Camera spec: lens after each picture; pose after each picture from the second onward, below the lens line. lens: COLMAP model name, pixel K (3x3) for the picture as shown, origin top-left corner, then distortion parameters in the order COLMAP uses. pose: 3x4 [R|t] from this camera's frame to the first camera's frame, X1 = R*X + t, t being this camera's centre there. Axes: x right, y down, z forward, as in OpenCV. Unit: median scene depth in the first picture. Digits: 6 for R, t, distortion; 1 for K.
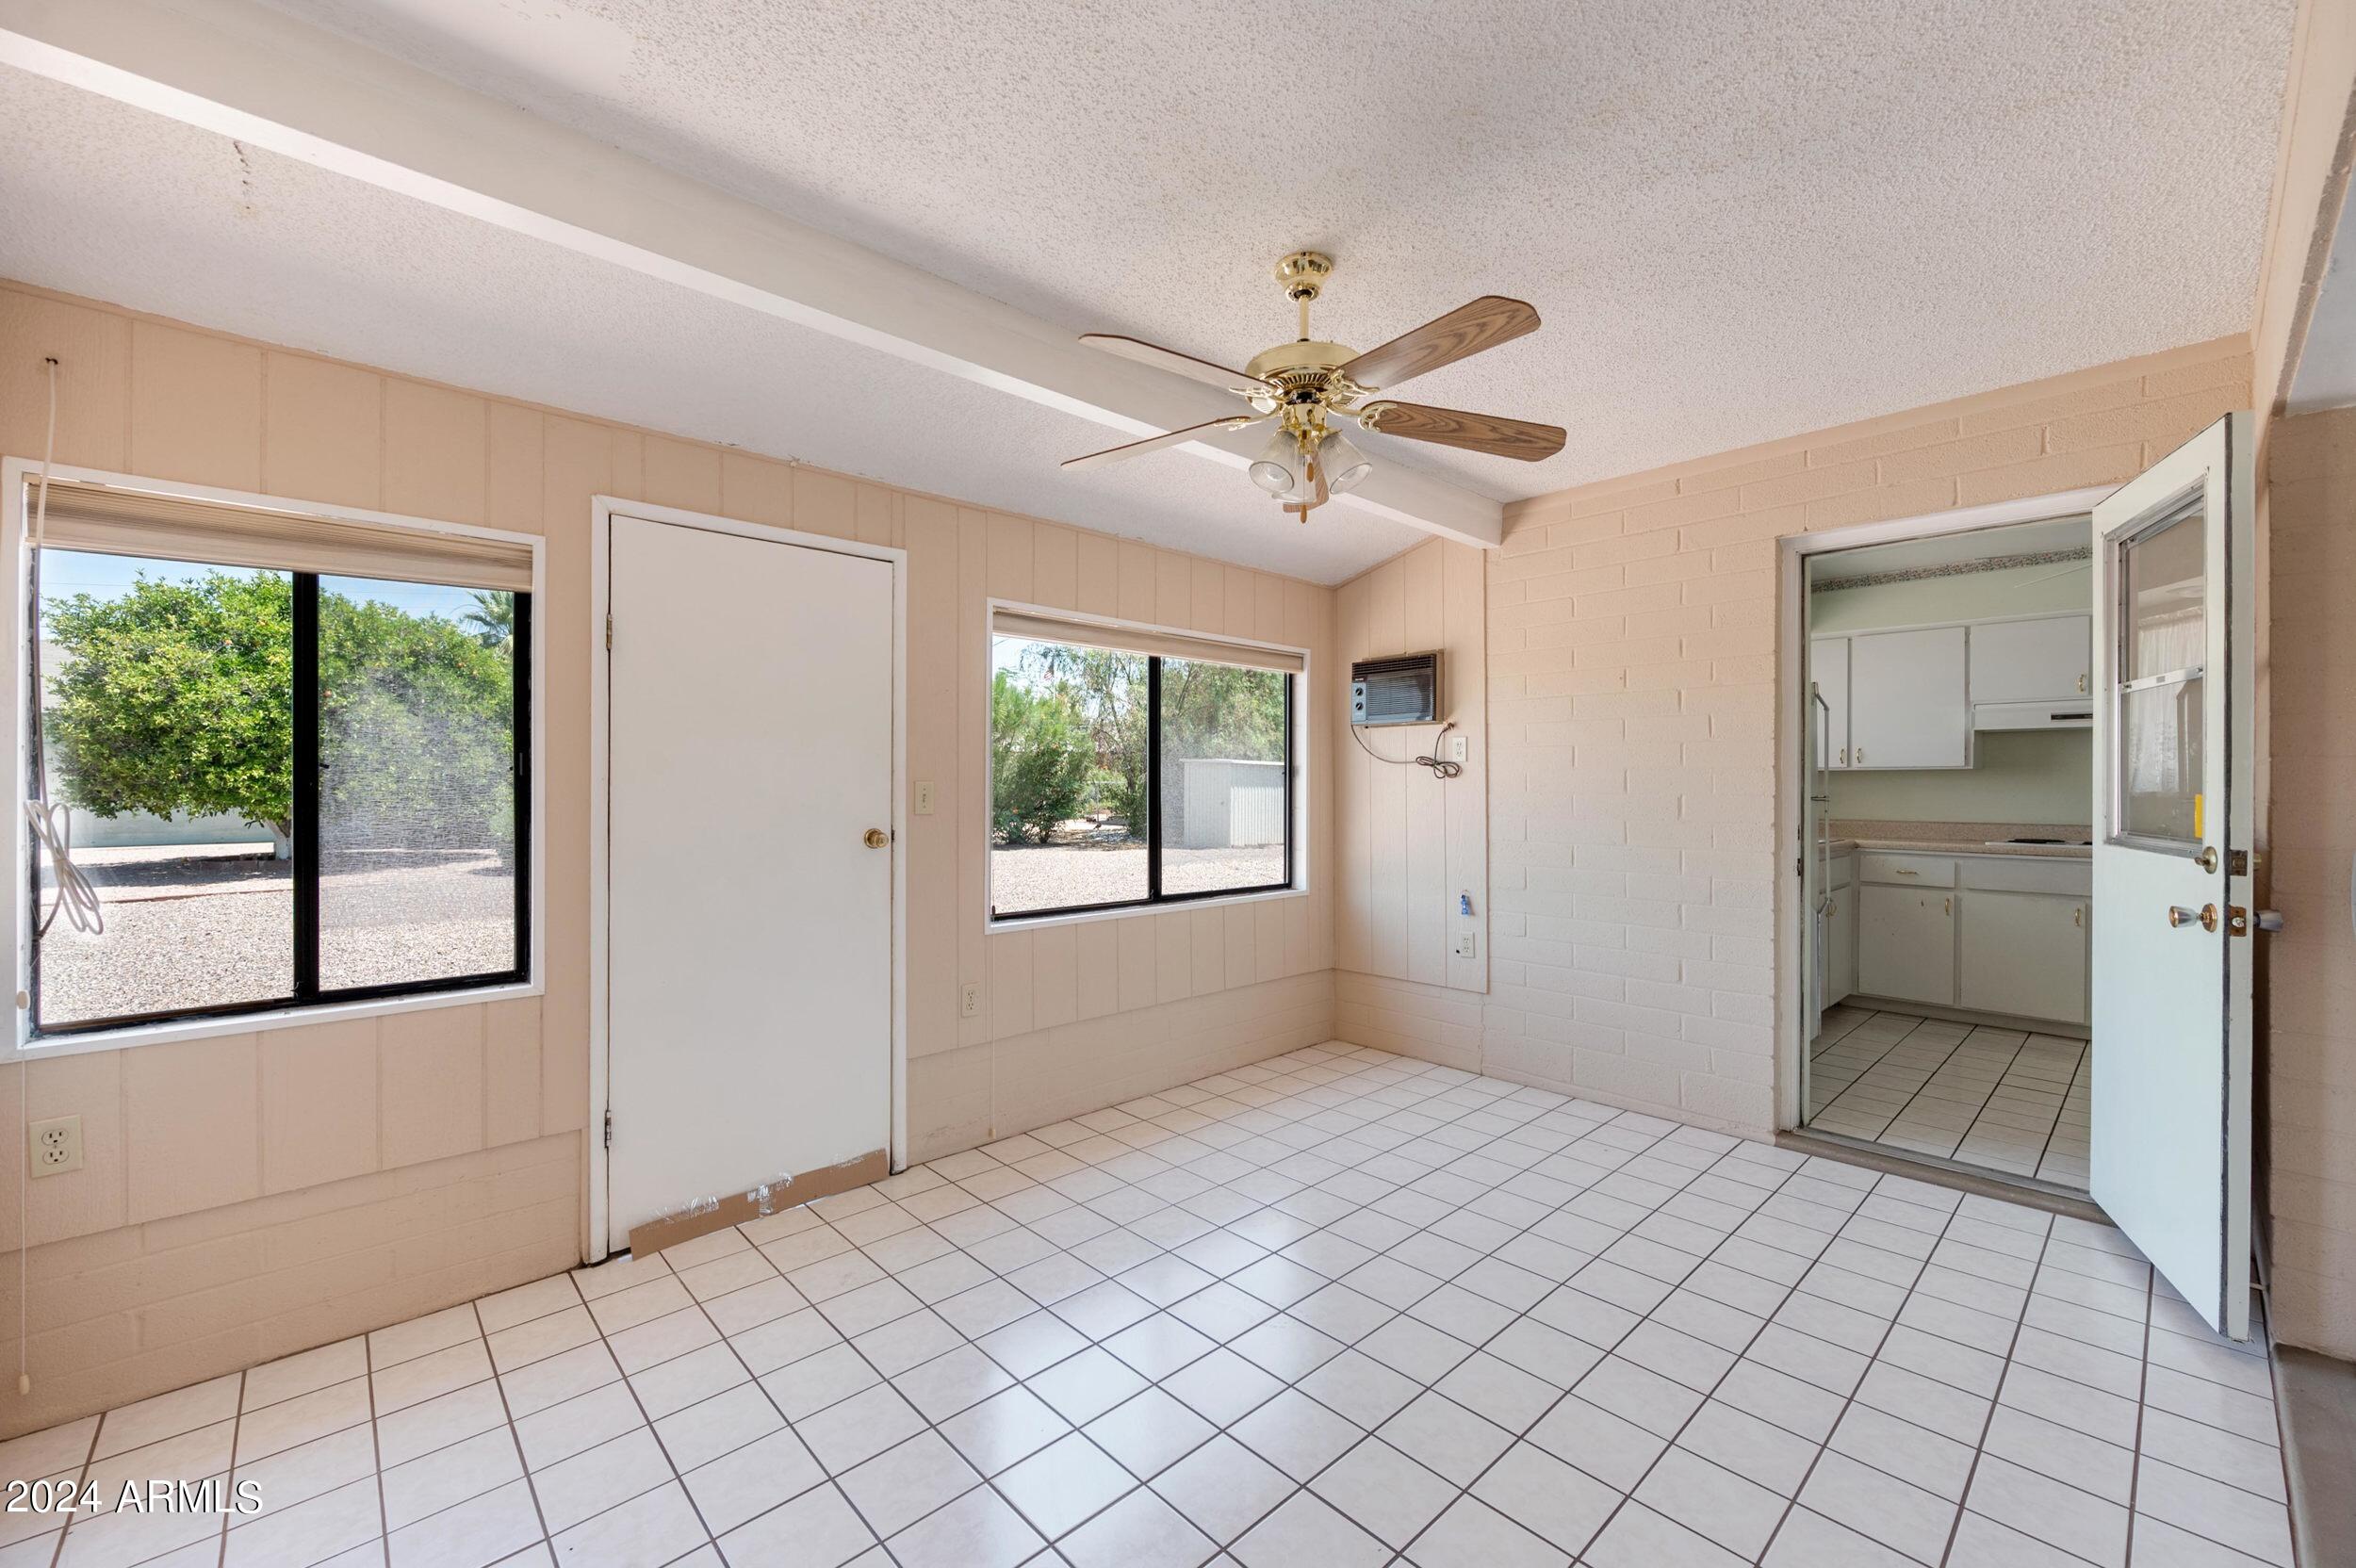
lens RADIAL K [[937.9, 0, 1178.0], [0, 937.9, 784.0], [0, 0, 1]] dist [0.001159, 0.000037]
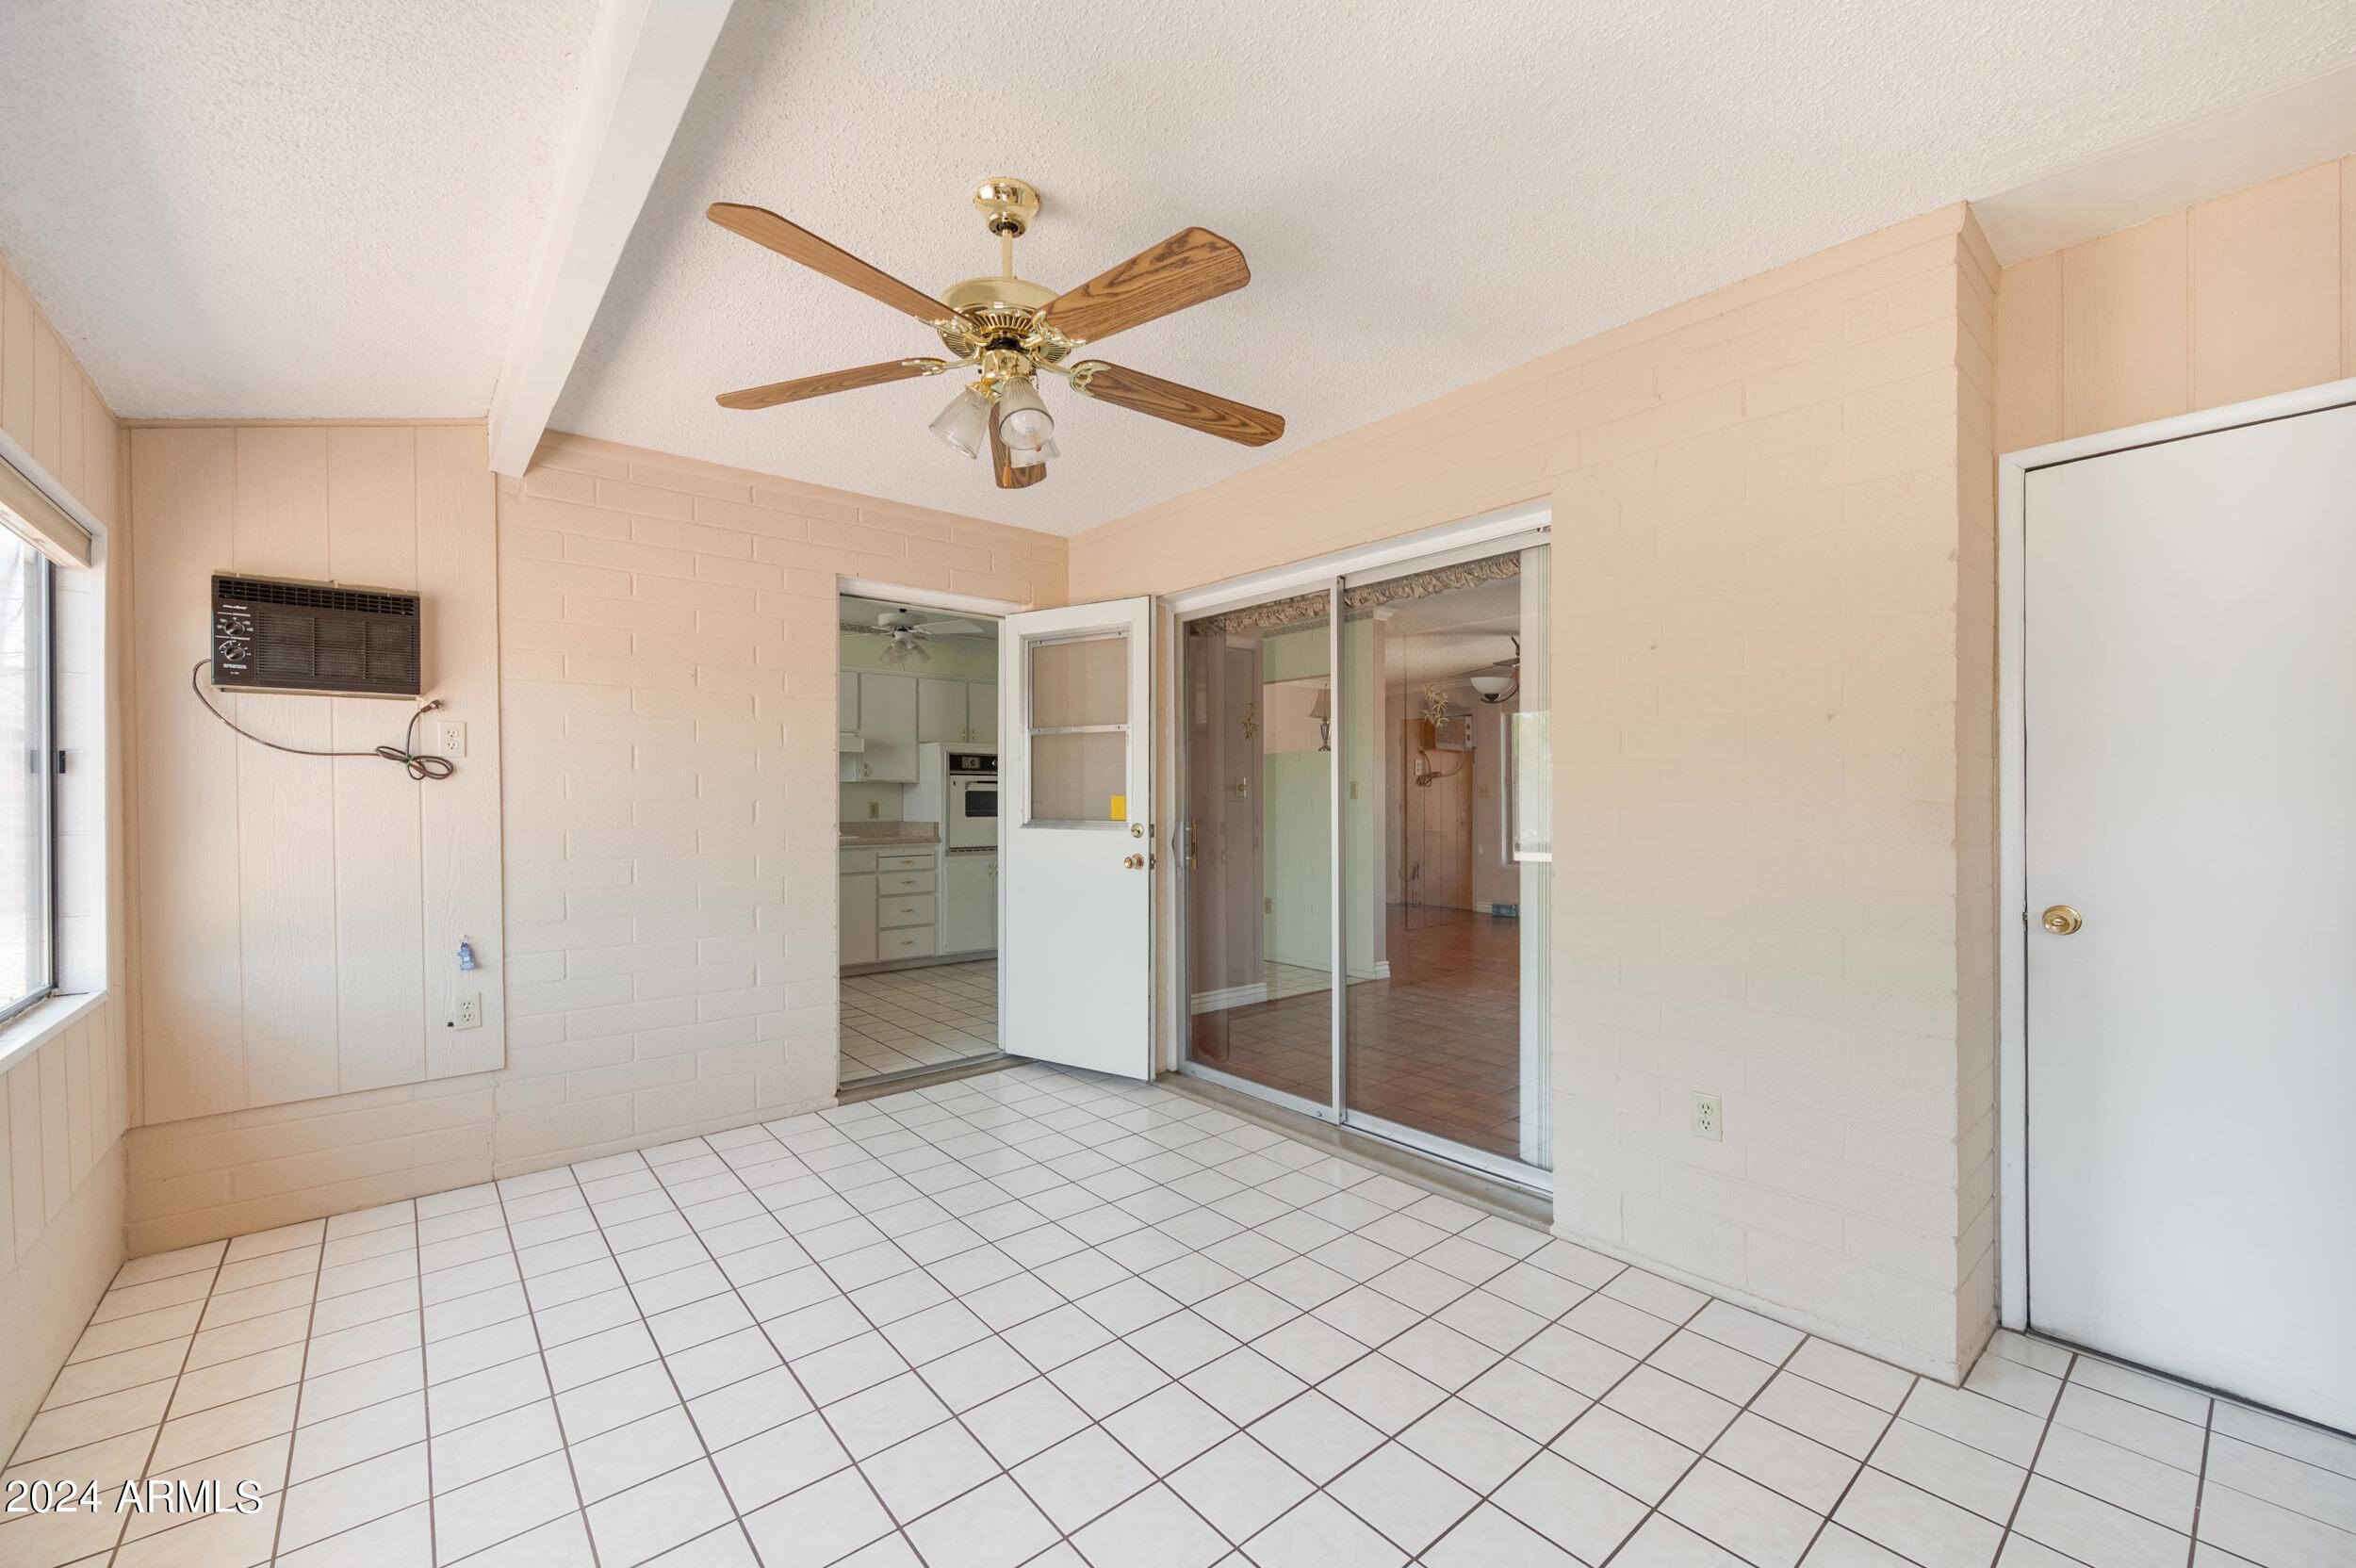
lens RADIAL K [[945.3, 0, 1185.9], [0, 945.3, 801.8], [0, 0, 1]] dist [0.000015, -0.000053]
pose [[0.045975, -0.003981, 0.998935, -0.425634], [0.001901, 0.999991, 0.003898, 0.009211], [-0.998941, 0.001720, 0.045983, 0.449759]]
